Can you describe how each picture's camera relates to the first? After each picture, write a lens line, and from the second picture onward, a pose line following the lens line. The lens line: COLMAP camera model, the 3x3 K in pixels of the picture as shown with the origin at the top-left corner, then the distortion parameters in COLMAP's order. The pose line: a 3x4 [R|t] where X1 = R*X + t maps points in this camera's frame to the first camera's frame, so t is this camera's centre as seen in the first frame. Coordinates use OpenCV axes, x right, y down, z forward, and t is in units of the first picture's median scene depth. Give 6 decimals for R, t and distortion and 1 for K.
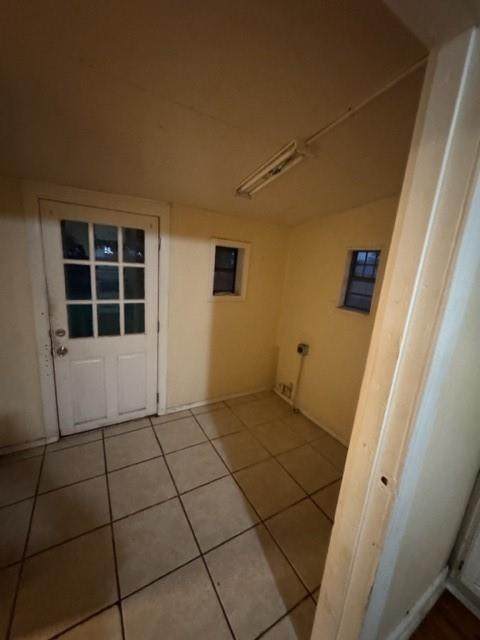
lens RADIAL K [[254.6, 0, 237.6], [0, 254.6, 320.1], [0, 0, 1]] dist [-0.002268, -0.000190]
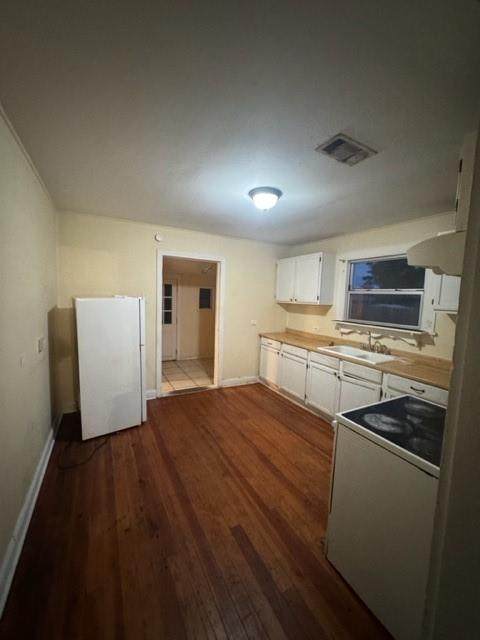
lens RADIAL K [[254.6, 0, 243.3], [0, 254.6, 320.0], [0, 0, 1]] dist [-0.002268, -0.000190]
pose [[0.998011, -0.041799, -0.047185, 0.435790], [0.034977, 0.989934, -0.137137, 0.360921], [0.052442, 0.135213, 0.989428, -1.371809]]
